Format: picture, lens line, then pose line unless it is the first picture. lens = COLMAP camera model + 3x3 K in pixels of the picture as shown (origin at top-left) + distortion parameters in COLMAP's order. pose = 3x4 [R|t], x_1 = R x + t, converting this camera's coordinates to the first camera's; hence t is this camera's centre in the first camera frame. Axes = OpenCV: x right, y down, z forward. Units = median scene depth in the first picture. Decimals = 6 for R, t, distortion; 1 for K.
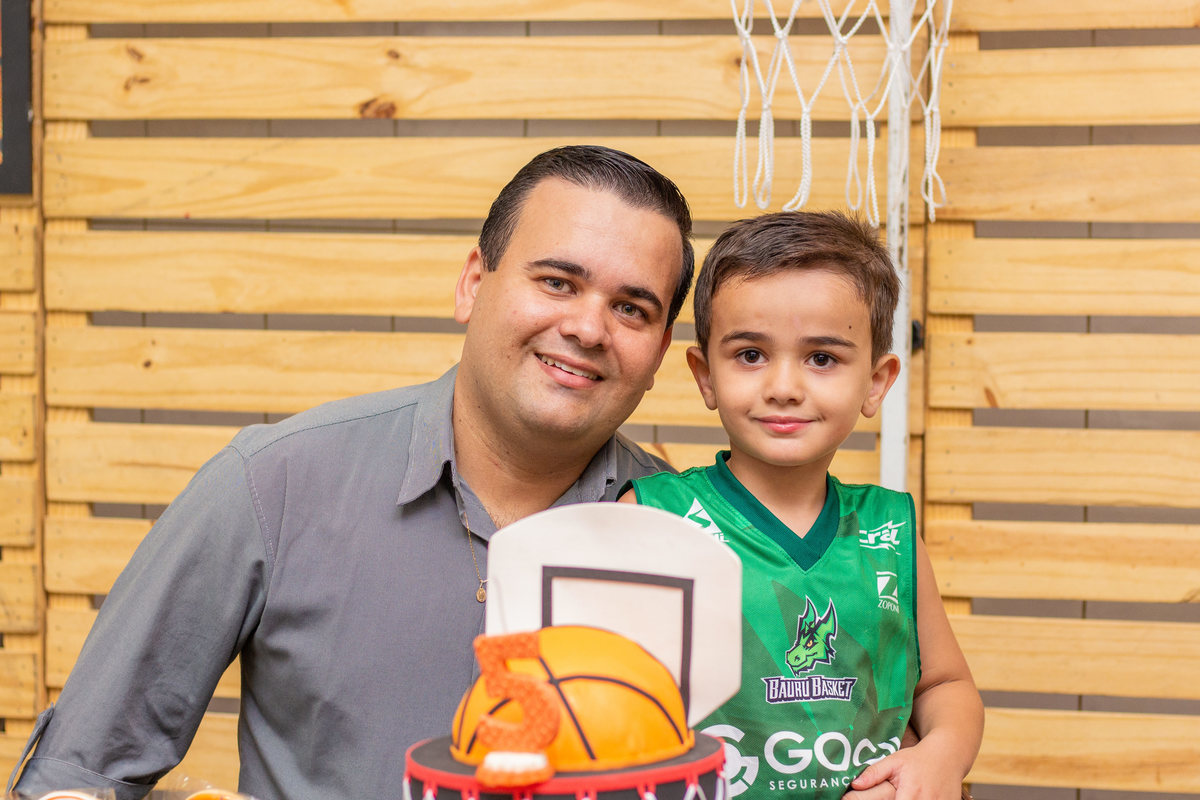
lens RADIAL K [[2947.6, 0, 600.0], [0, 2947.6, 400.0], [0, 0, 1]] dist [-0.105682, -0.249396]
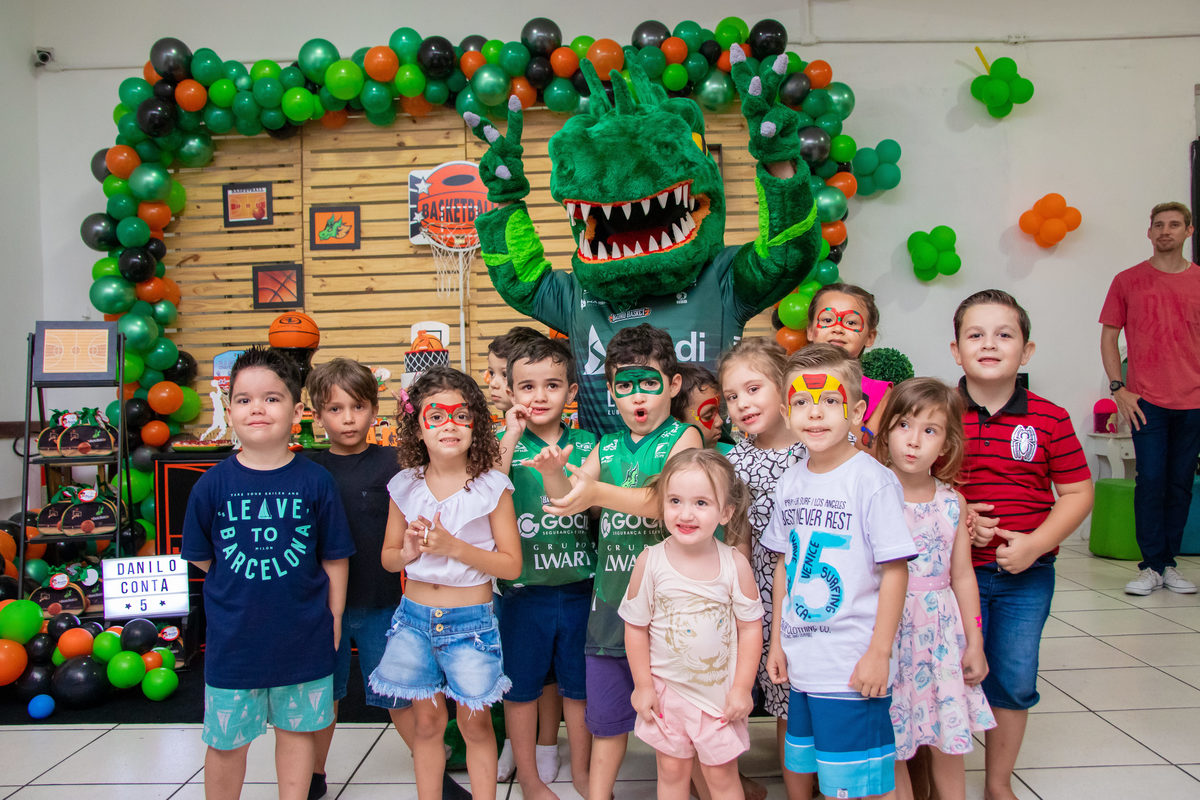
lens RADIAL K [[961.7, 0, 600.0], [0, 961.7, 400.0], [0, 0, 1]] dist [-0.139561, 0.128894]
pose [[0.965188, -0.034780, 0.259235, -0.129002], [0.049974, 0.997383, -0.052252, 0.226363], [-0.256740, 0.063388, 0.964400, -0.835206]]
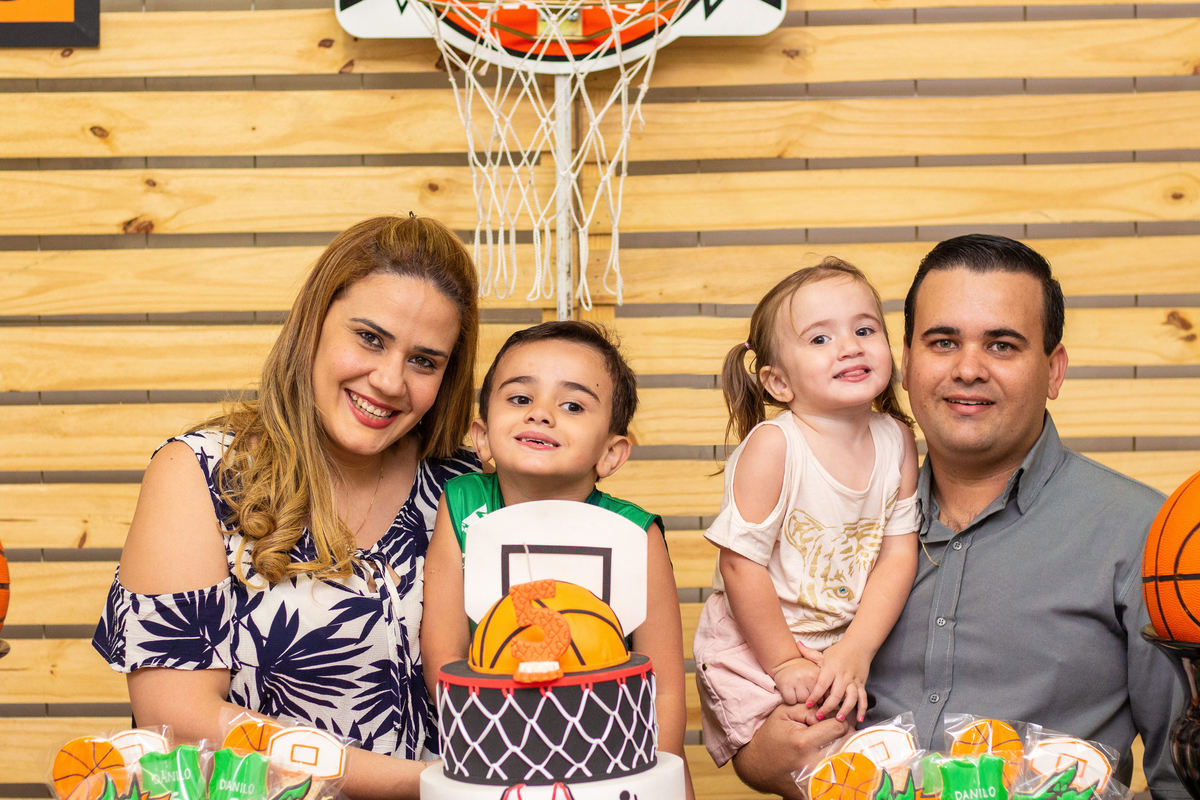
lens RADIAL K [[2947.6, 0, 600.0], [0, 2947.6, 400.0], [0, 0, 1]] dist [-0.105682, -0.249396]
pose [[0.966038, -0.029004, 0.256769, -0.210465], [0.036262, 0.999064, -0.023575, 0.012222], [-0.255845, 0.032085, 0.966185, -0.263589]]
